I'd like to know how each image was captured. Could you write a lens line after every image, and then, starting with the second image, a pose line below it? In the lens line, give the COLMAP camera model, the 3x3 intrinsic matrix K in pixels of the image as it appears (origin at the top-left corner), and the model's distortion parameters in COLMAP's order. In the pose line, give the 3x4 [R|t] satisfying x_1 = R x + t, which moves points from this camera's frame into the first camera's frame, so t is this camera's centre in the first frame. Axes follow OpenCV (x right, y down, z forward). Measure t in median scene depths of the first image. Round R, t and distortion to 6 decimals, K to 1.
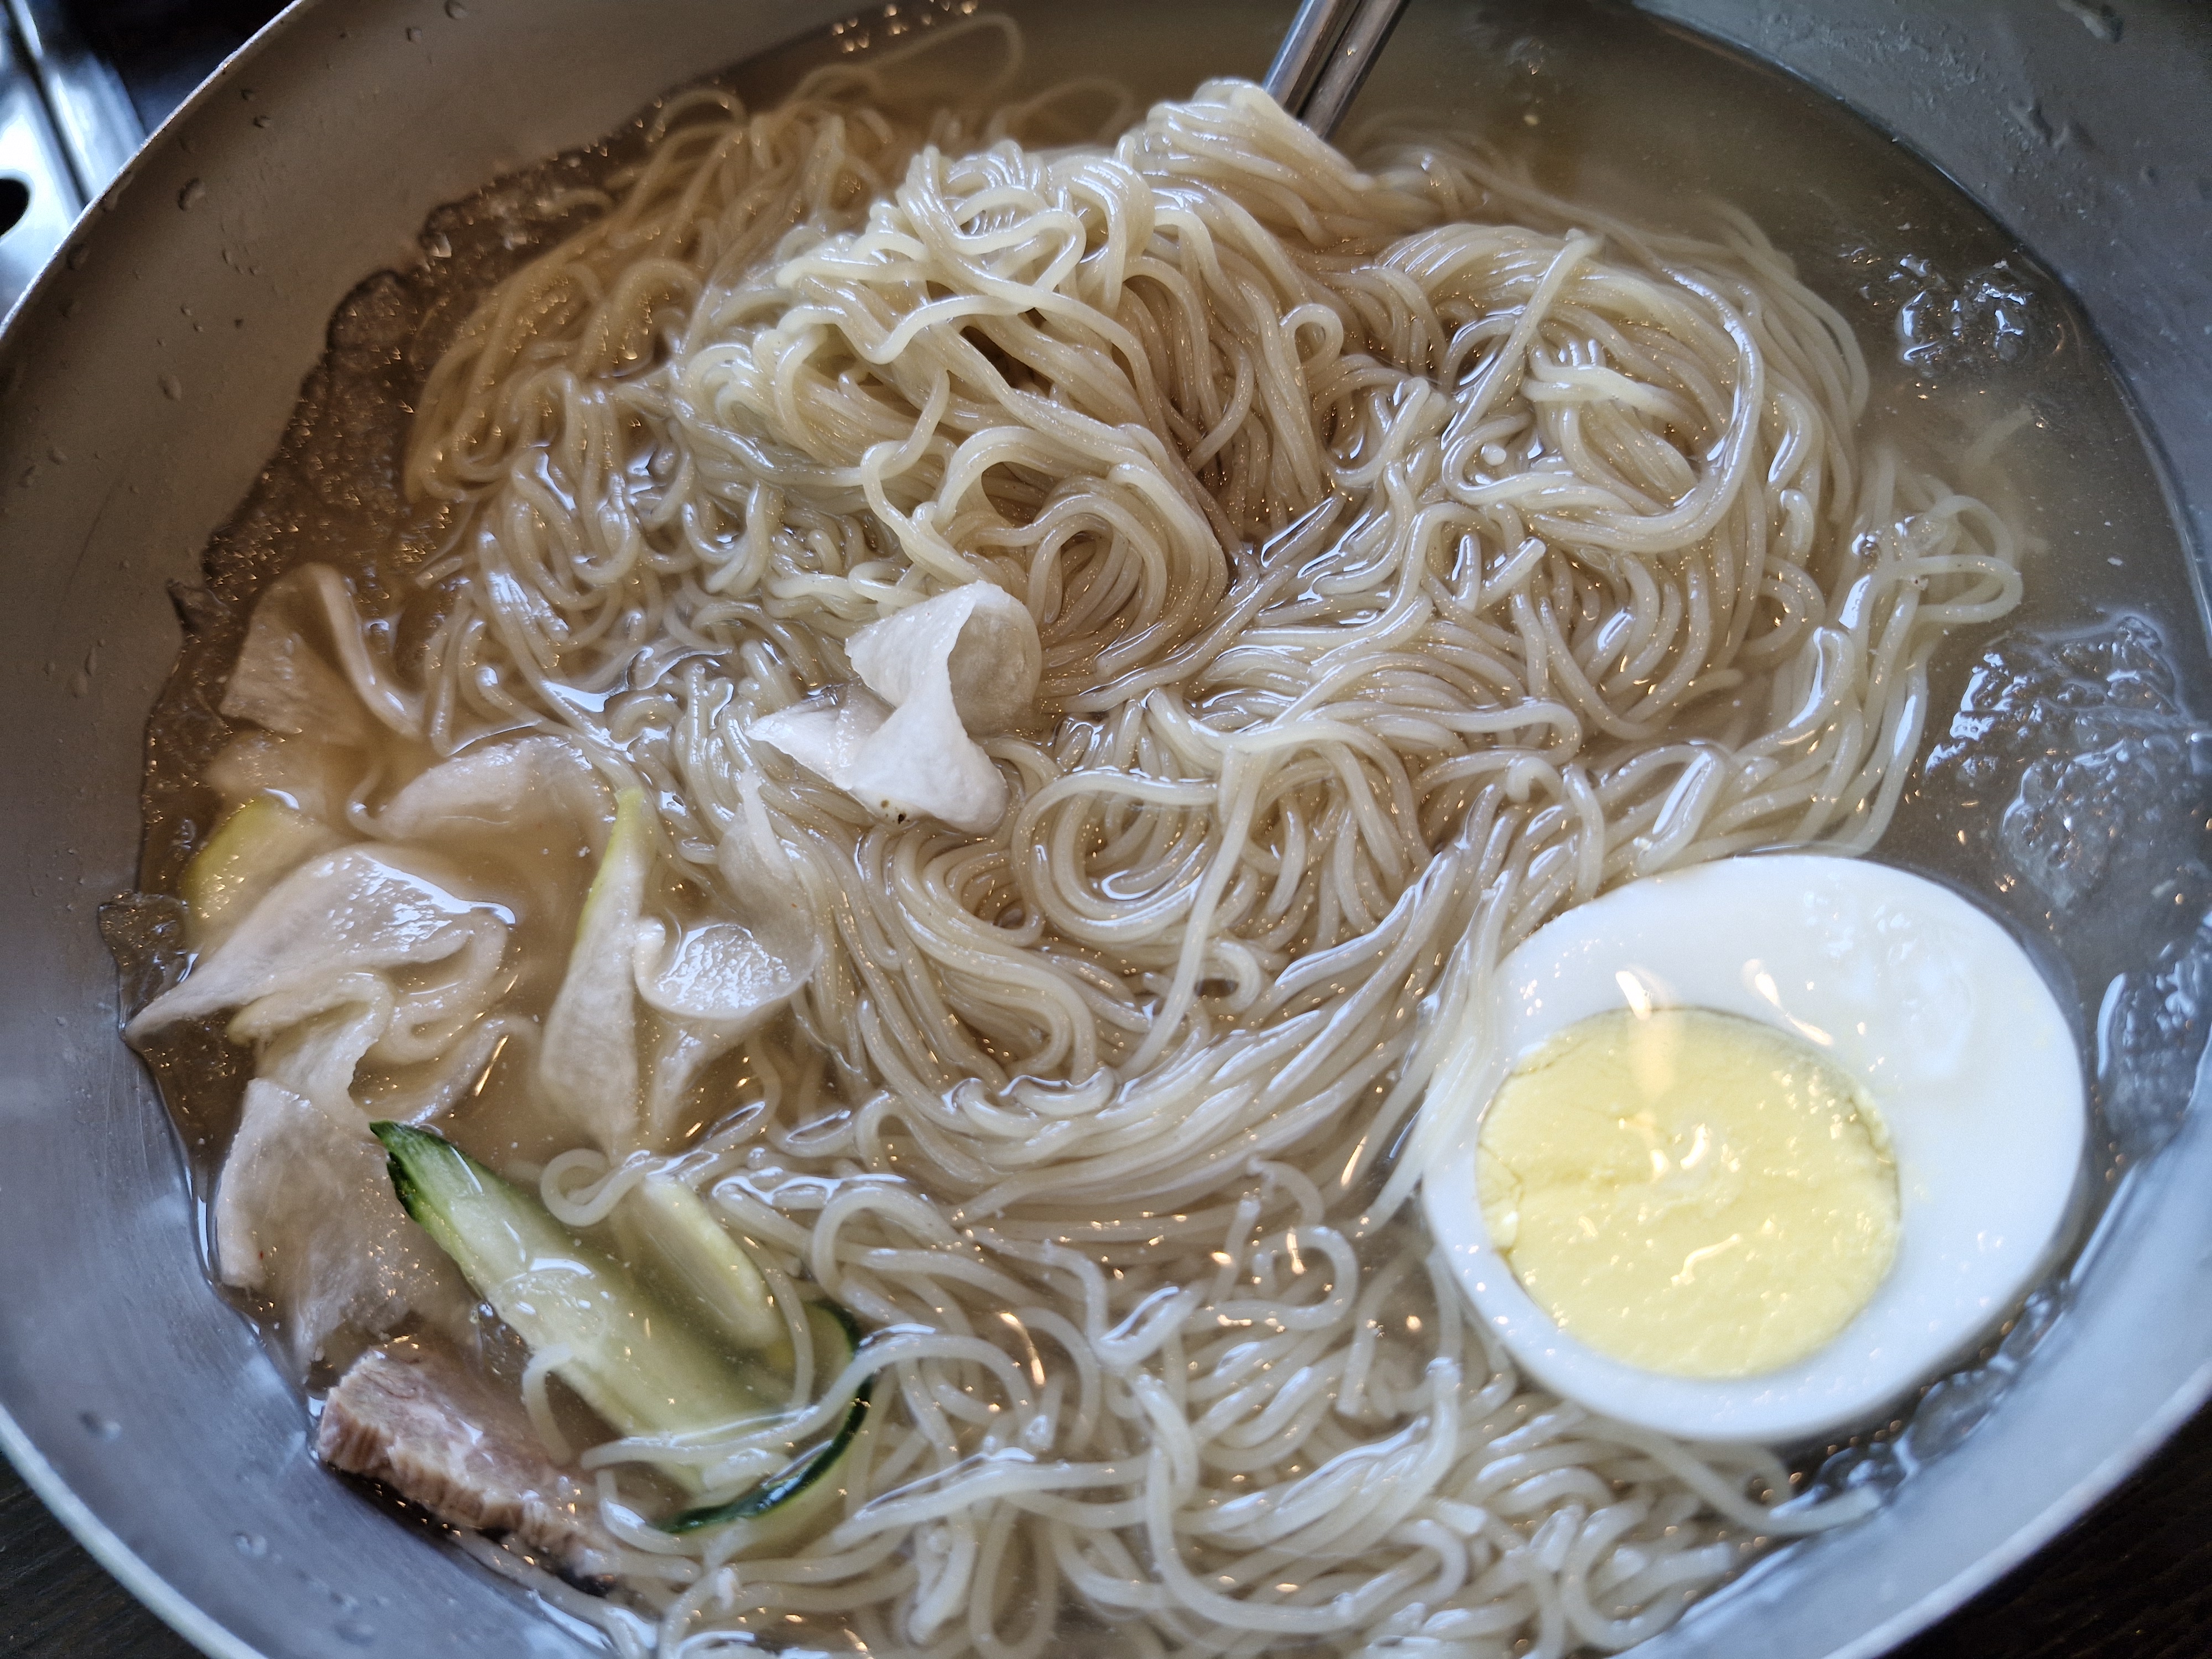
lens RADIAL K [[1503.8, 0, 1190.9], [0, 1503.8, 840.5], [0, 0, 1]] dist [0.047732, -0.002028]
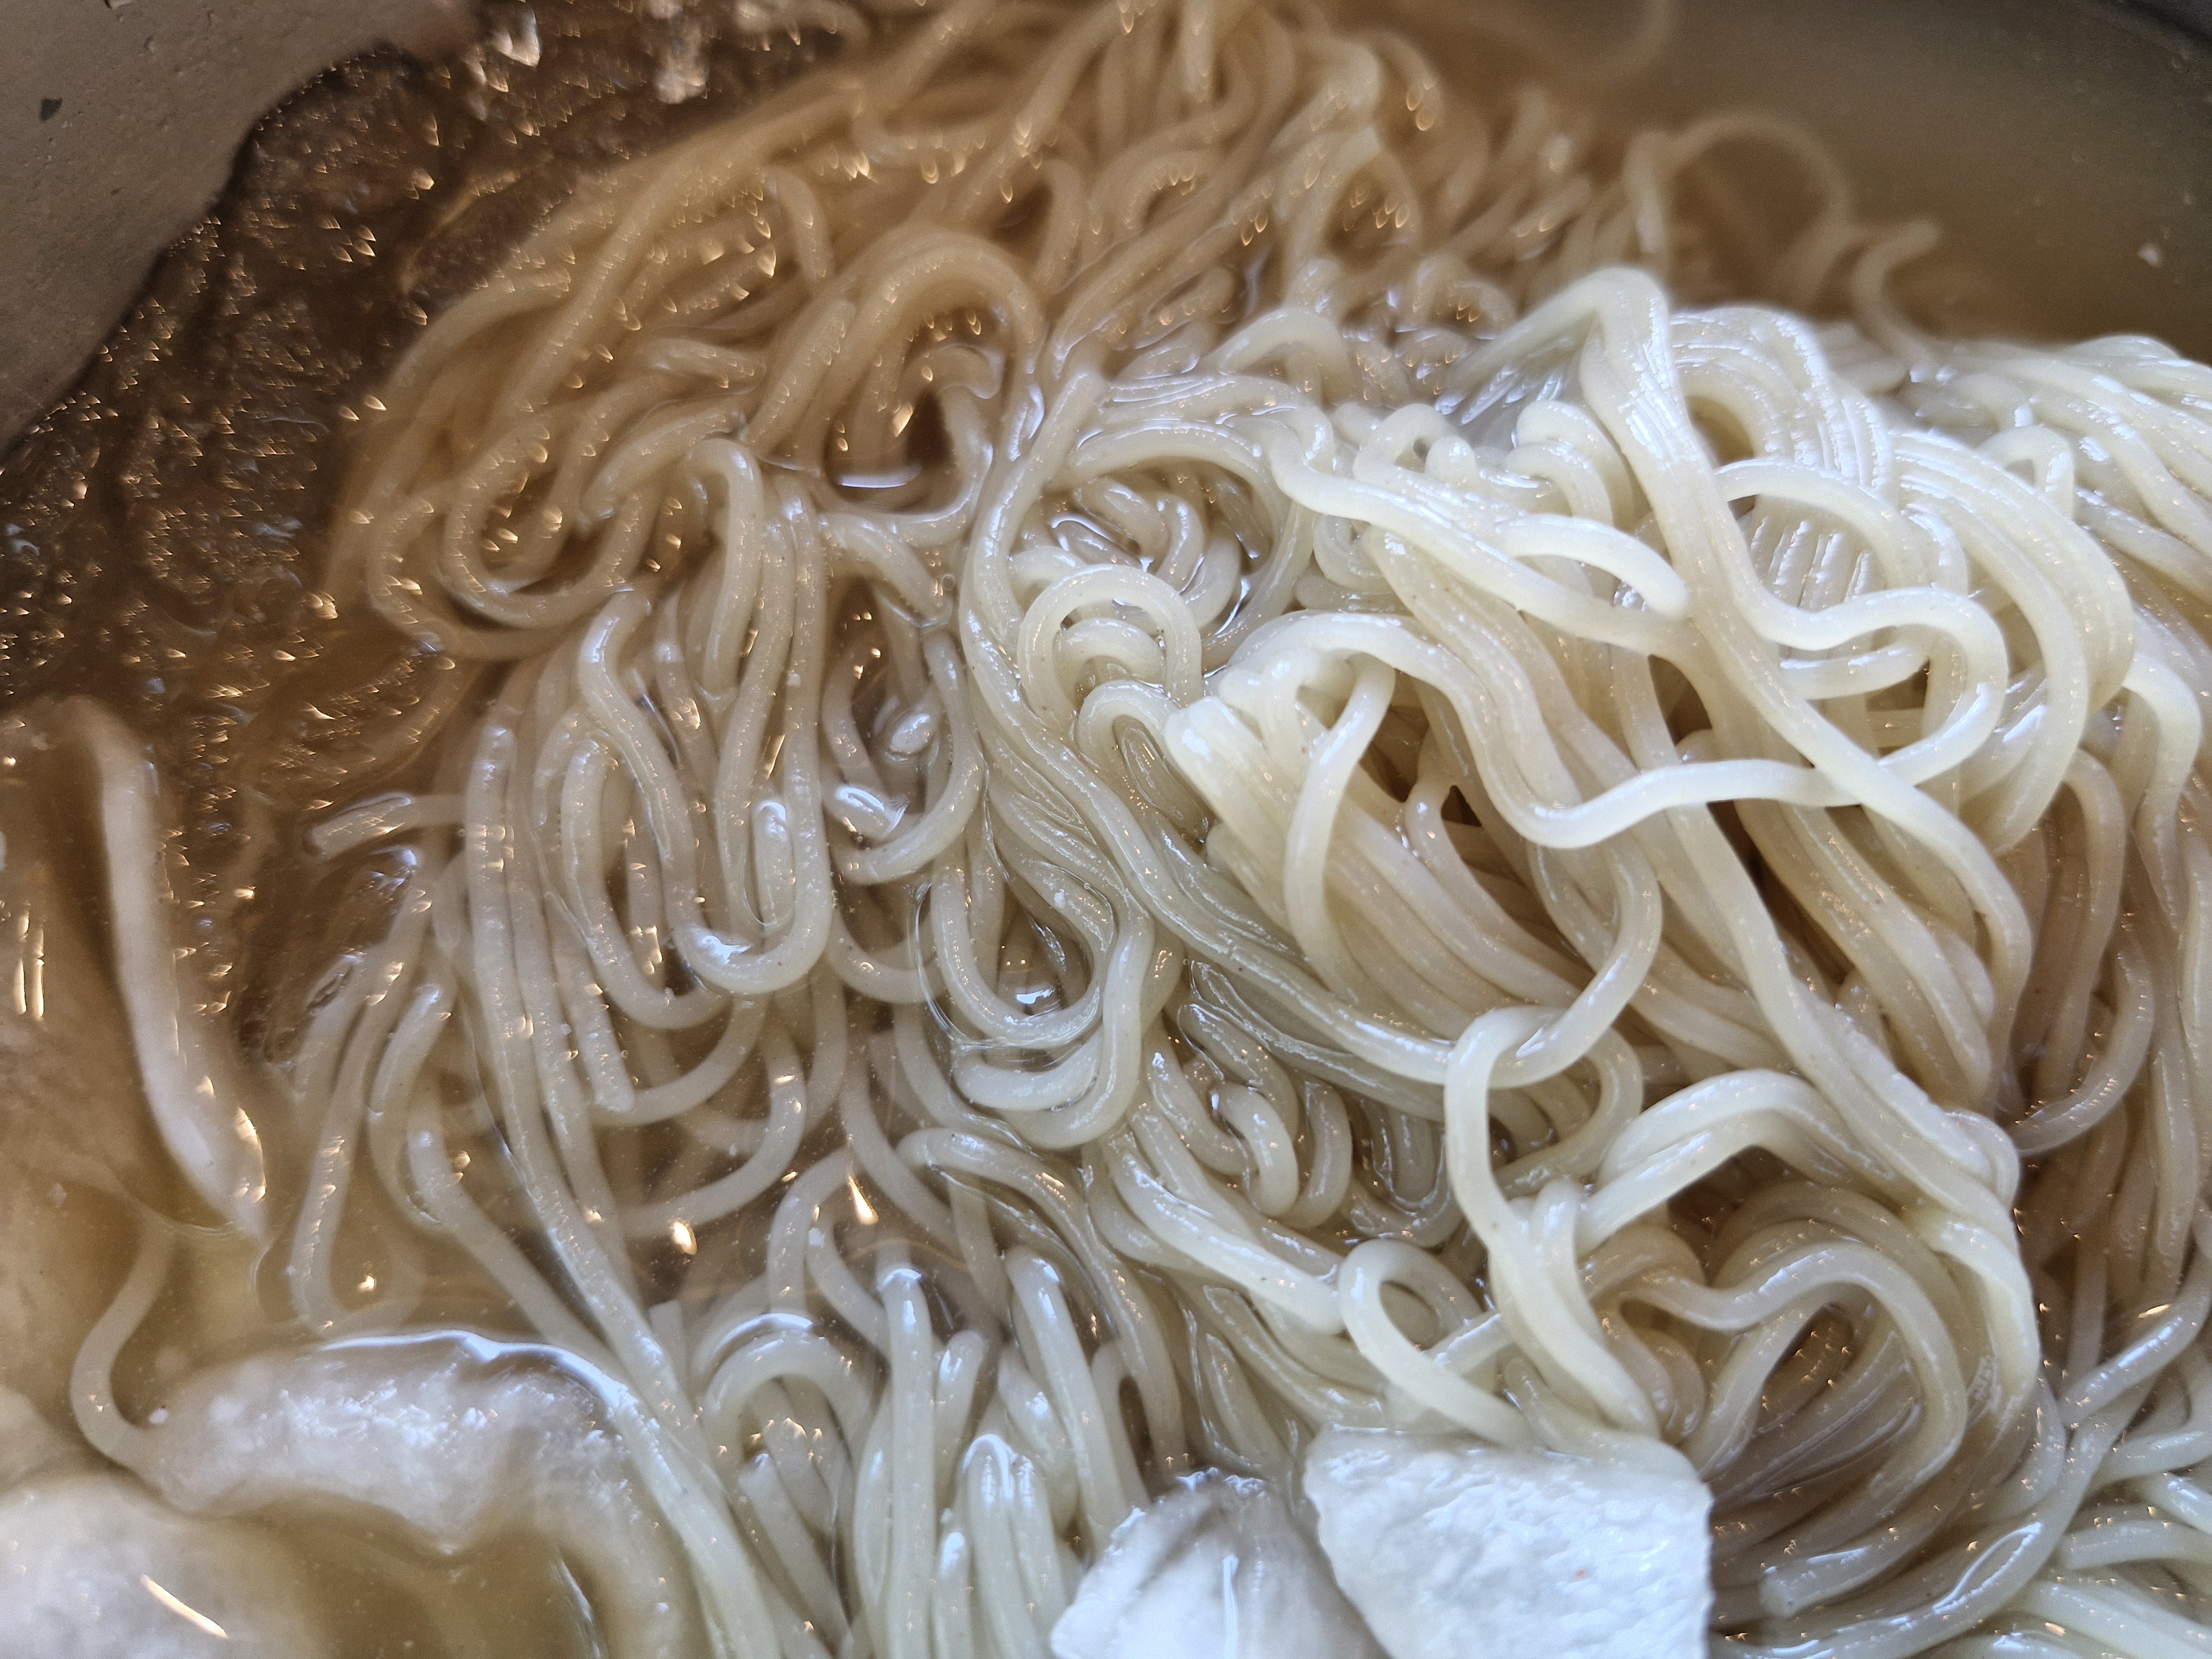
lens RADIAL K [[1475.6, 0, 1226.9], [0, 1475.6, 829.6], [0, 0, 1]] dist [-0.042136, -0.002290]
pose [[0.942414, 0.271630, 0.195120, -0.343281], [-0.299159, 0.945487, 0.128682, -0.316944], [-0.149530, -0.179643, 0.972301, 0.548065]]
